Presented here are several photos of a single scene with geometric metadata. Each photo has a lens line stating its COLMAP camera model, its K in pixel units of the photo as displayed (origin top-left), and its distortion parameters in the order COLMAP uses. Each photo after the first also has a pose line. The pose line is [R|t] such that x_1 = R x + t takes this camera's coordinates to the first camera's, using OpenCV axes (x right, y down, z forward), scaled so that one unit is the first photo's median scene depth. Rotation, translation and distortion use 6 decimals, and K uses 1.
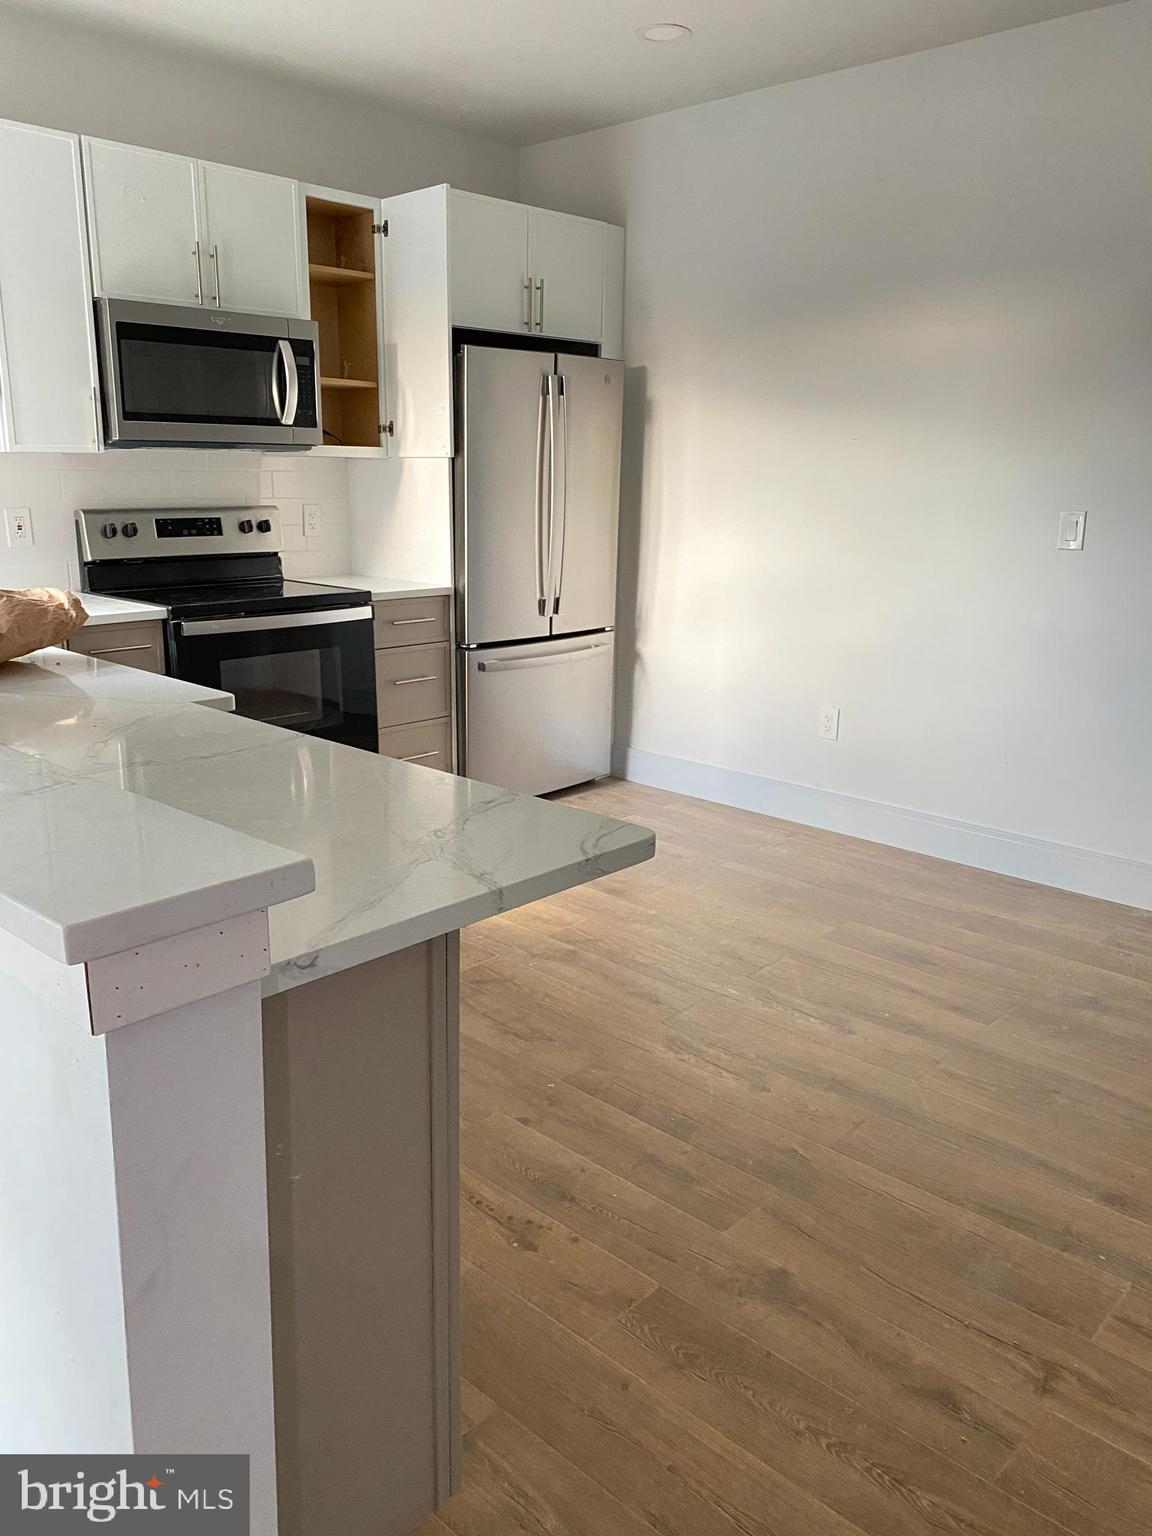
lens RADIAL K [[1184.3, 0, 565.1], [0, 1184.3, 757.0], [0, 0, 1]] dist [0.016663, -0.017350]
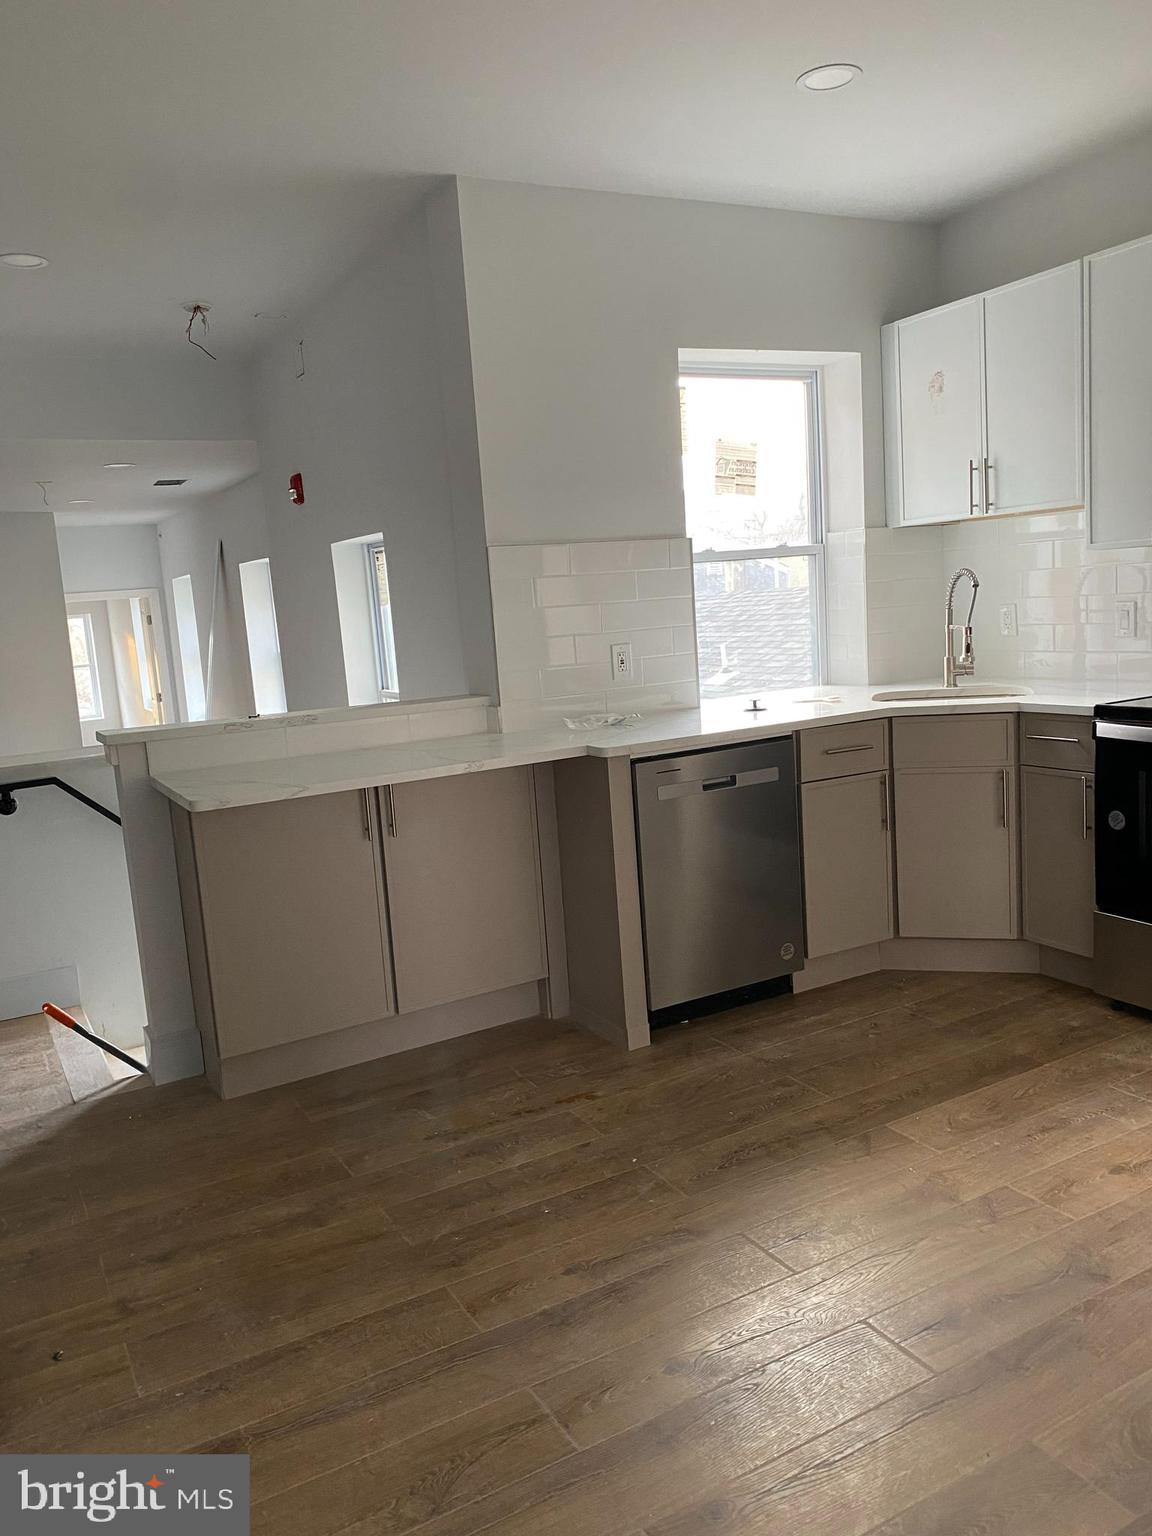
lens RADIAL K [[1184.3, 0, 577.9], [0, 1184.3, 766.3], [0, 0, 1]] dist [0.016663, -0.017350]
pose [[-0.313126, 0.152491, -0.937389, 0.647362], [-0.162635, 0.963835, 0.211119, -0.192623], [0.935683, 0.218559, -0.277001, 0.792350]]
